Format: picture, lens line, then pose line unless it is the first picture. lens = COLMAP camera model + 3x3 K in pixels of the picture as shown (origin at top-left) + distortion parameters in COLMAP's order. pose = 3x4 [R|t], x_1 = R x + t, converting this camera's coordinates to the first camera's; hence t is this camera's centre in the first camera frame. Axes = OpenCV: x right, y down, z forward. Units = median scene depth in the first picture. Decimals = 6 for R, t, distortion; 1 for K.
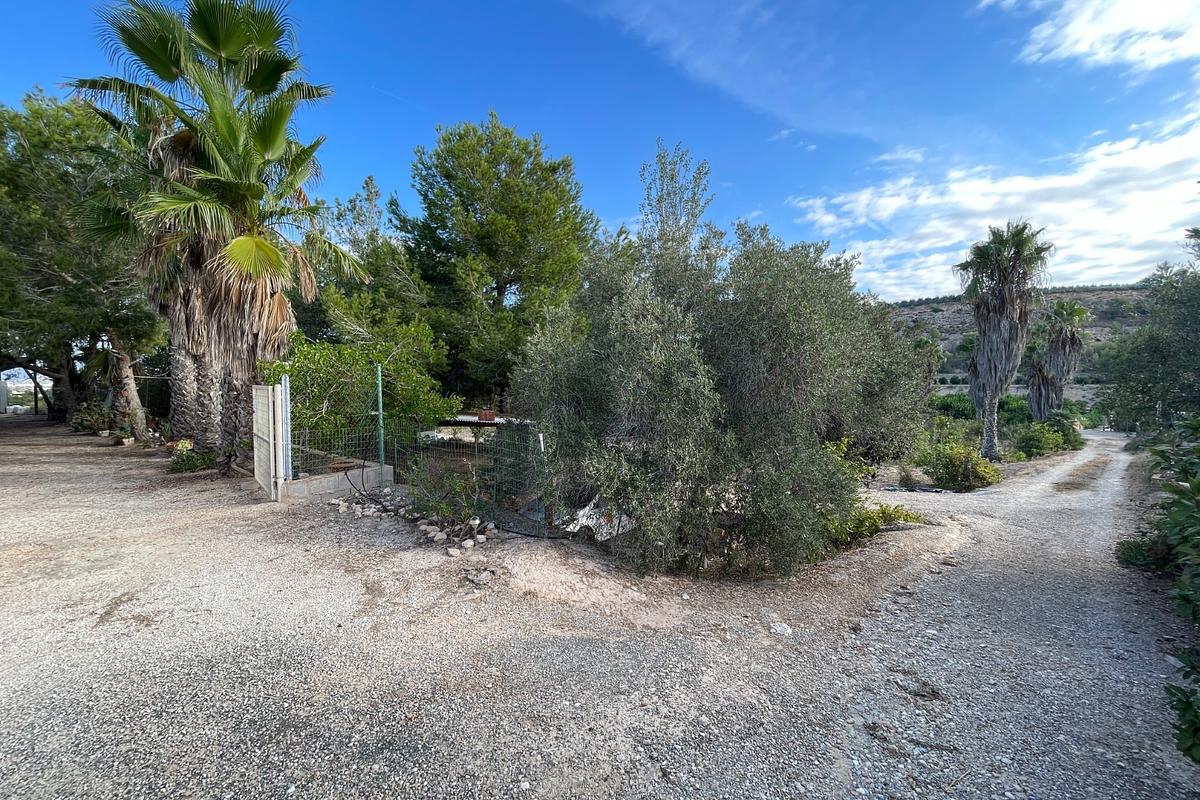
lens RADIAL K [[478.2, 0, 609.2], [0, 478.2, 397.0], [0, 0, 1]] dist [0.013873, 0.000033]
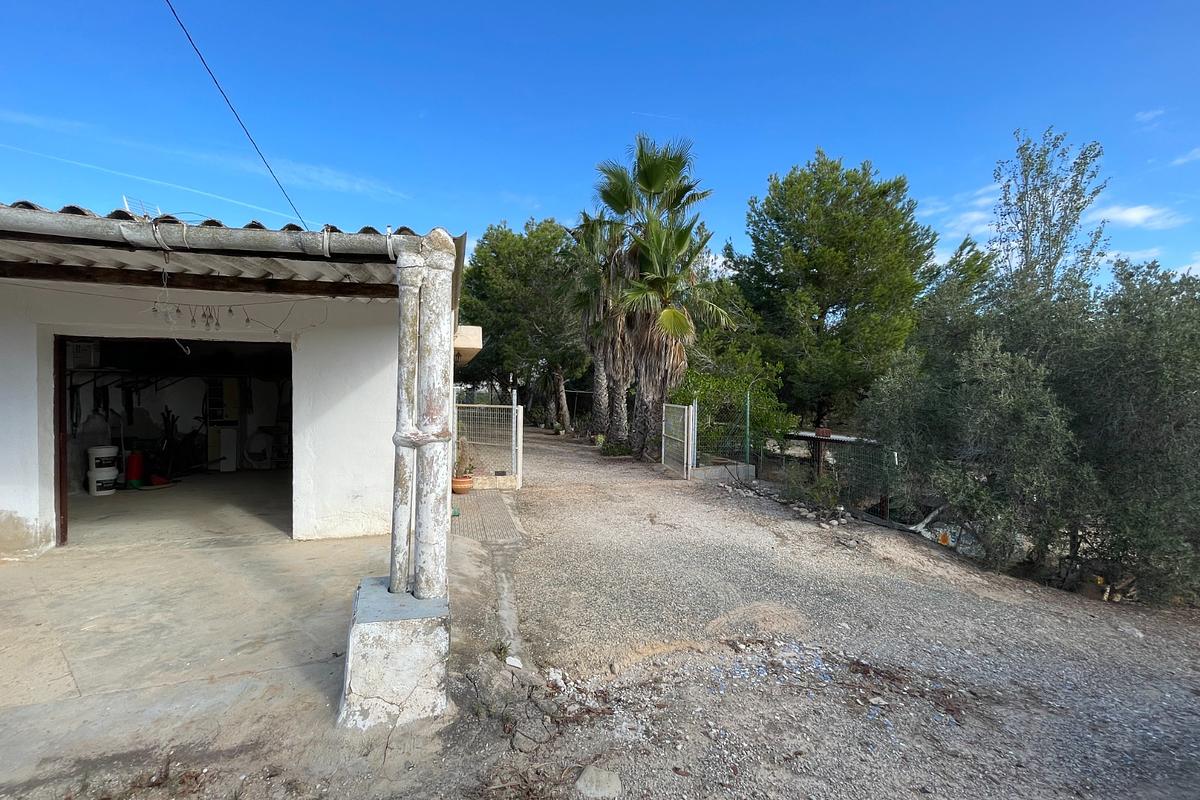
lens RADIAL K [[483.9, 0, 600.0], [0, 483.9, 400.0], [0, 0, 1]] dist [0.001899, 0.000591]
pose [[0.820995, 0.027004, -0.570297, -0.027105], [-0.034231, 0.999412, -0.001955, -0.023919], [0.569909, 0.021127, 0.821436, -0.365142]]
